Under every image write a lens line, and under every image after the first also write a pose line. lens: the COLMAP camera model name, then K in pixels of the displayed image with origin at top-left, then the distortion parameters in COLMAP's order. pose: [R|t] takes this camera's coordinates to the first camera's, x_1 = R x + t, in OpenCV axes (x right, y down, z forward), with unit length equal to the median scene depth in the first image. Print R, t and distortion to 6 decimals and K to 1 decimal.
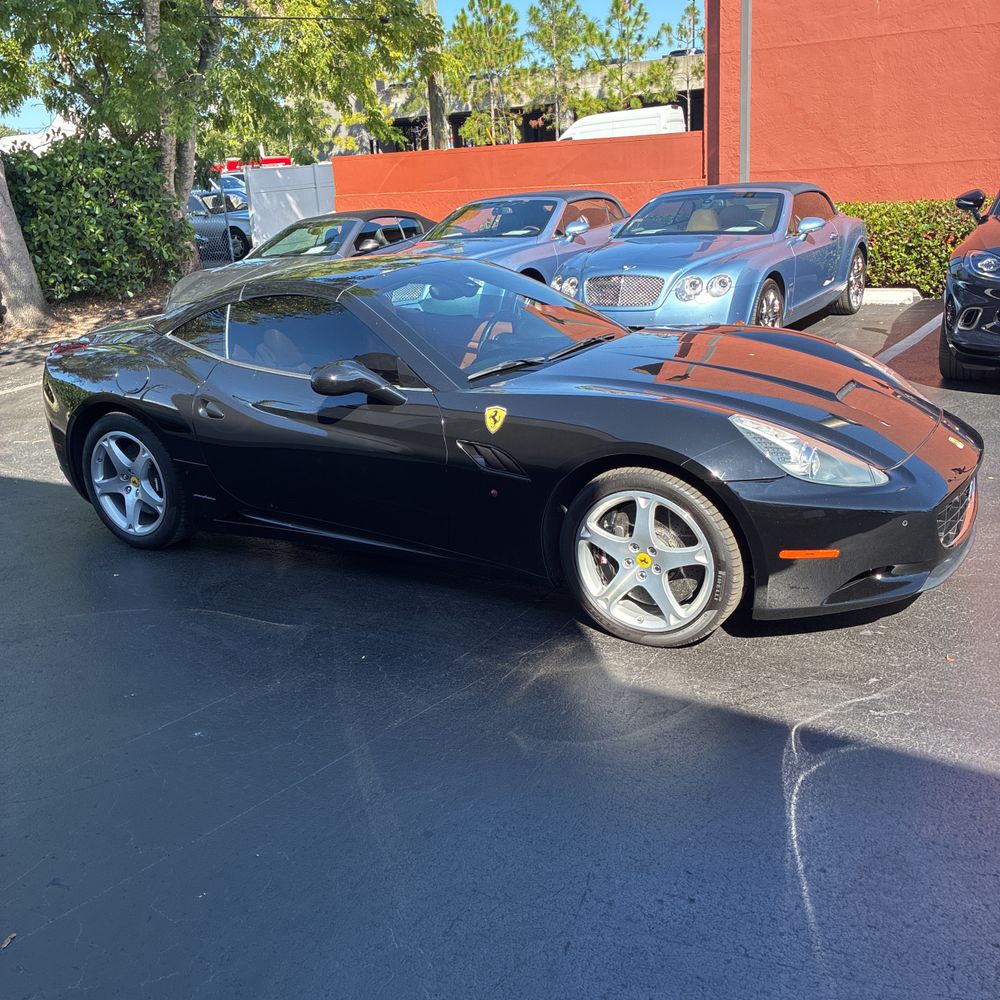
lens RADIAL K [[1003.2, 0, 484.0], [0, 1003.2, 502.1], [0, 0, 1]] dist [0.041135, -0.065333]
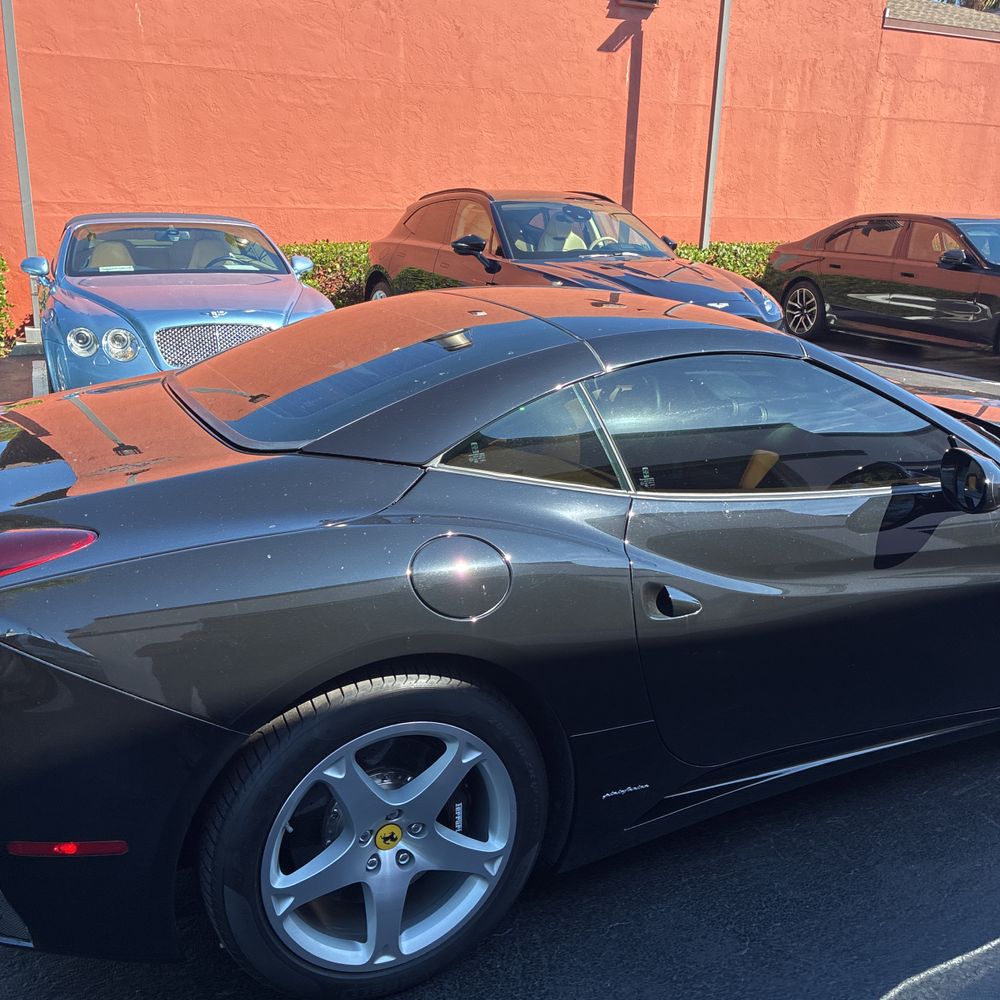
lens RADIAL K [[1004.0, 0, 500.4], [0, 1004.0, 491.0], [0, 0, 1]] dist [0.020407, 0.003842]
pose [[0.526020, -0.163159, 0.834675, -0.270475], [0.214105, 0.975221, 0.055702, -0.071390], [-0.823081, 0.149408, 0.547919, 0.308198]]
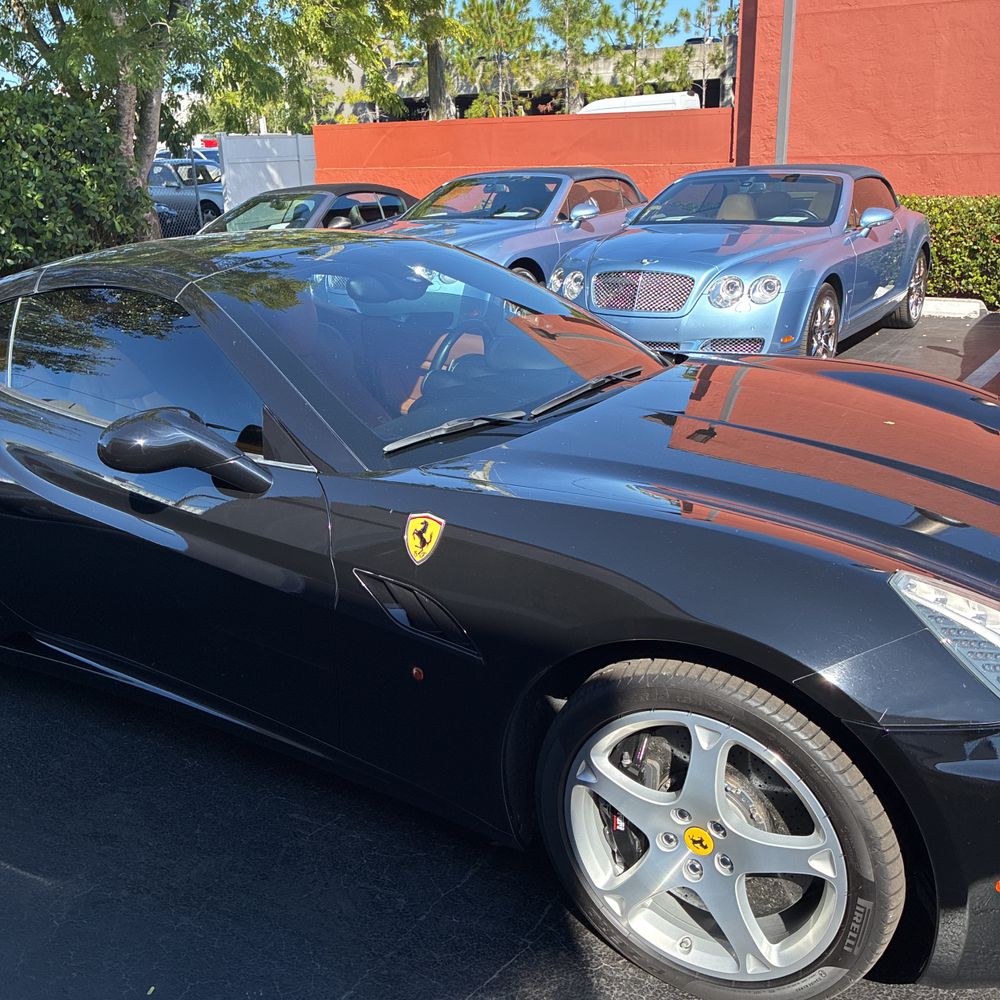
lens RADIAL K [[1003.2, 0, 484.0], [0, 1003.2, 502.1], [0, 0, 1]] dist [0.041135, -0.065333]
pose [[0.999301, 0.037083, 0.004760, 0.012622], [-0.037133, 0.999251, 0.010895, -0.034310], [-0.004352, -0.011064, 0.999929, 0.147574]]
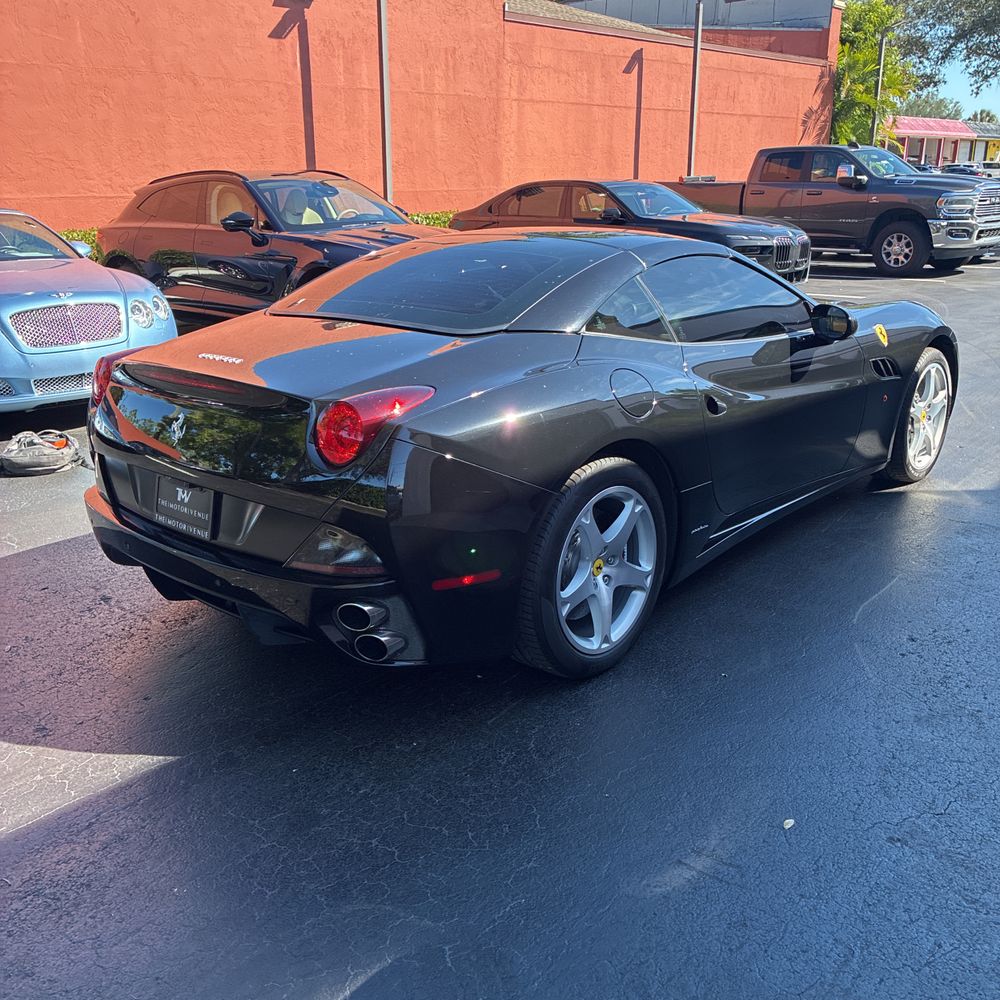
lens RADIAL K [[975.3, 0, 500.0], [0, 975.3, 500.0], [0, 0, 1]] dist [0.014917, 0.002694]
pose [[0.173124, -0.247115, 0.953395, -0.396151], [0.317624, 0.930301, 0.183453, -0.081795], [-0.932279, 0.271061, 0.239547, 0.382679]]
